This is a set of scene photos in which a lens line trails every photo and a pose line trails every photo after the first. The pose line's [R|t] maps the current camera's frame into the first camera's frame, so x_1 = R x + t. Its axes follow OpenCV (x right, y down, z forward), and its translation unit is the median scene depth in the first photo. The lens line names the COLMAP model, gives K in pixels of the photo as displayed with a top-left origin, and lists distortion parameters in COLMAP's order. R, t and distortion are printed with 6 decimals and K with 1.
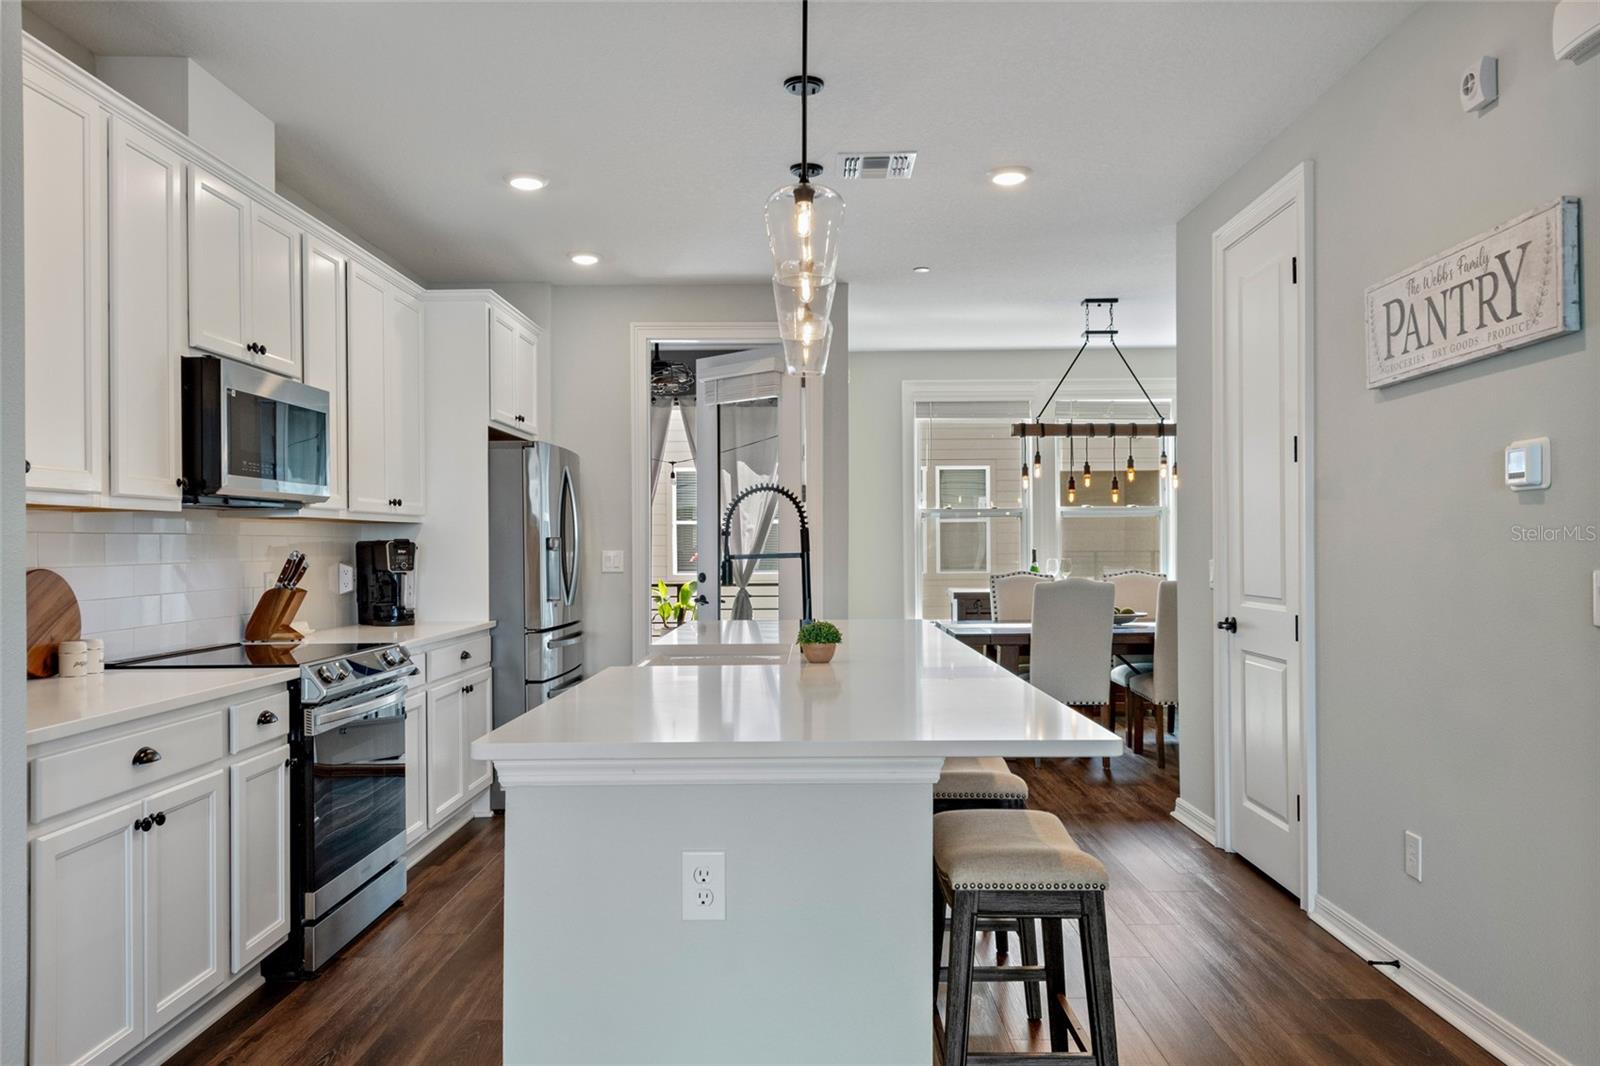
lens RADIAL K [[1138.3, 0, 797.0], [0, 1138.3, 540.2], [0, 0, 1]] dist [0.011825, -0.024270]
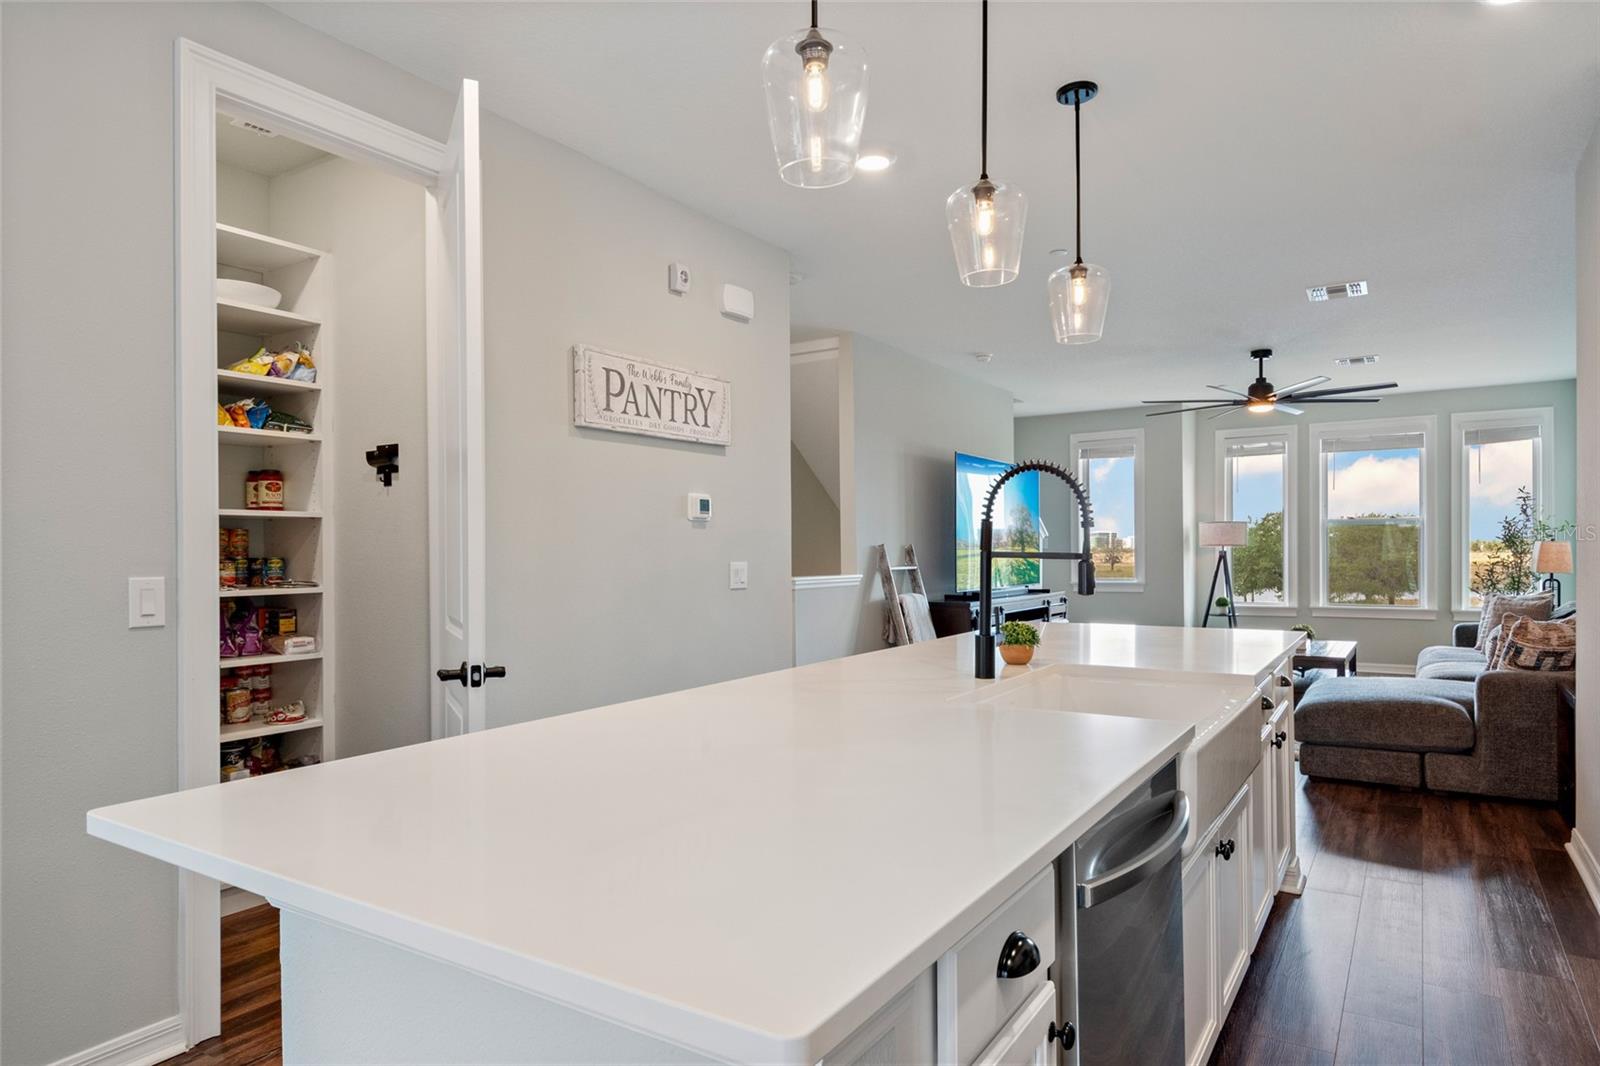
lens RADIAL K [[932.9, 0, 784.9], [0, 932.9, 560.5], [0, 0, 1]] dist [0.007344, -0.020122]
pose [[-0.831108, 0.001714, 0.556108, -0.228475], [0.004957, 0.999978, 0.004326, 0.013964], [-0.556089, 0.006352, -0.831099, 1.482196]]
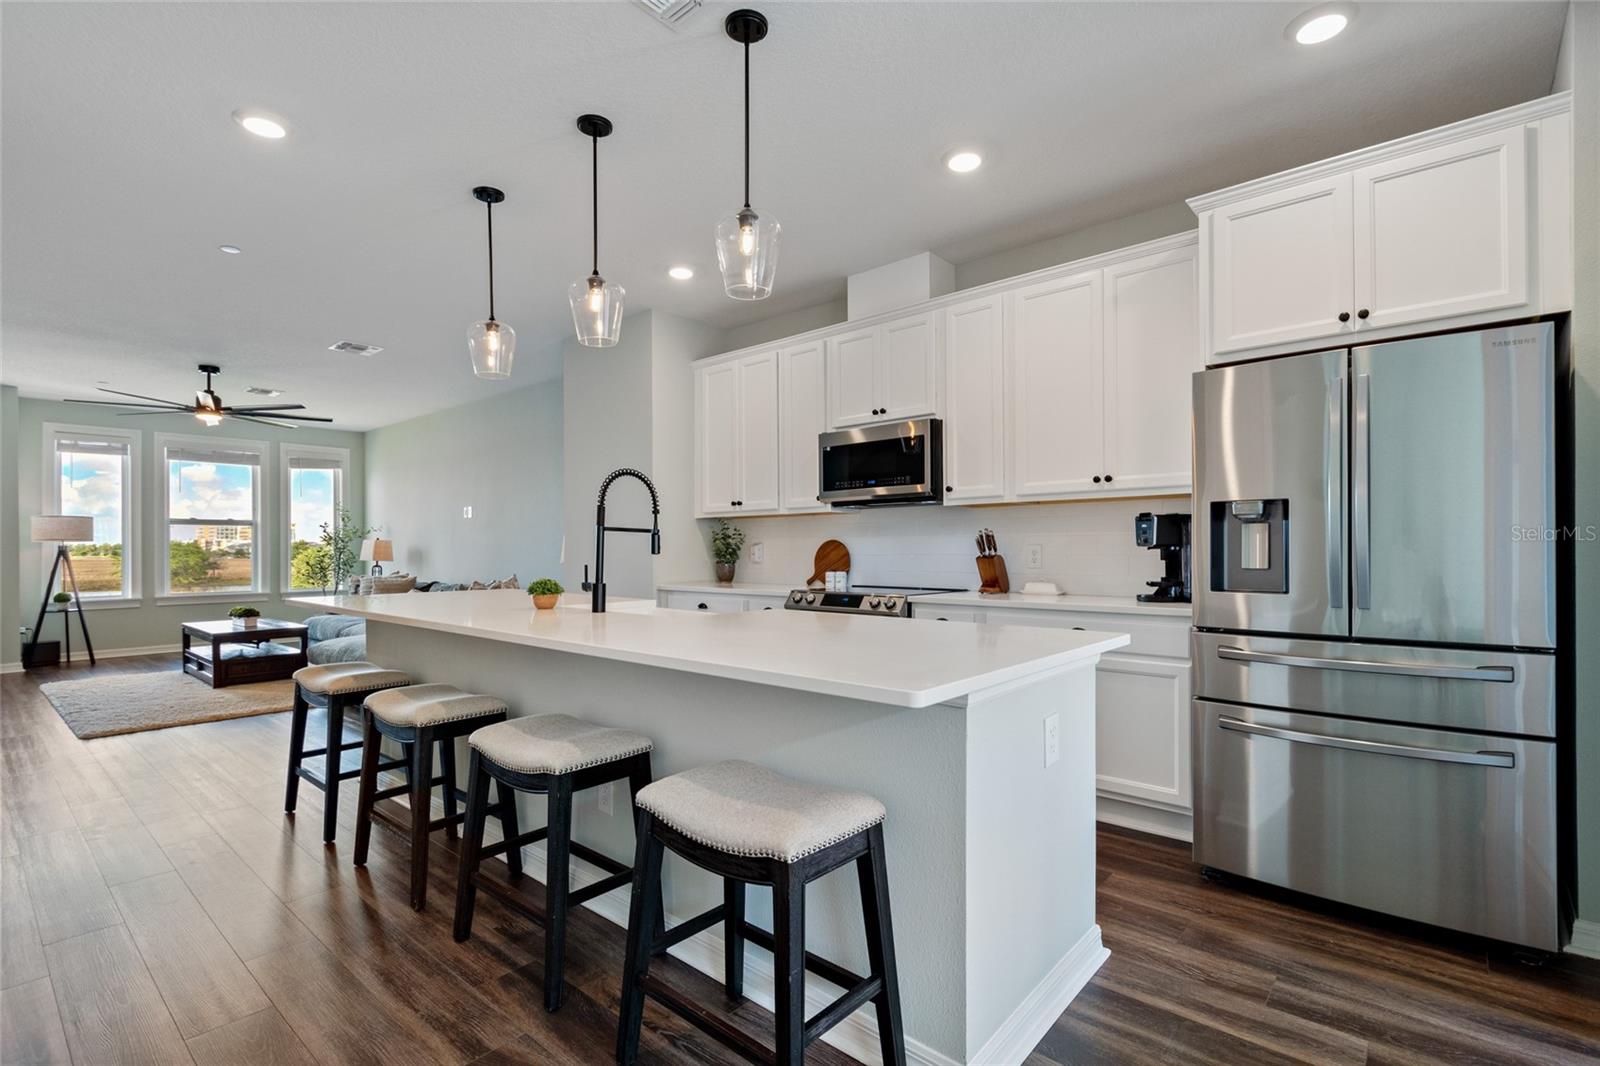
lens RADIAL K [[749.7, 0, 815.4], [0, 749.7, 548.0], [0, 0, 1]] dist [0.000652, -0.004330]
pose [[-0.638759, 0.002384, -0.769403, 0.418253], [0.009249, 0.999947, -0.004580, 0.037143], [0.769351, -0.010042, -0.638747, 1.526796]]
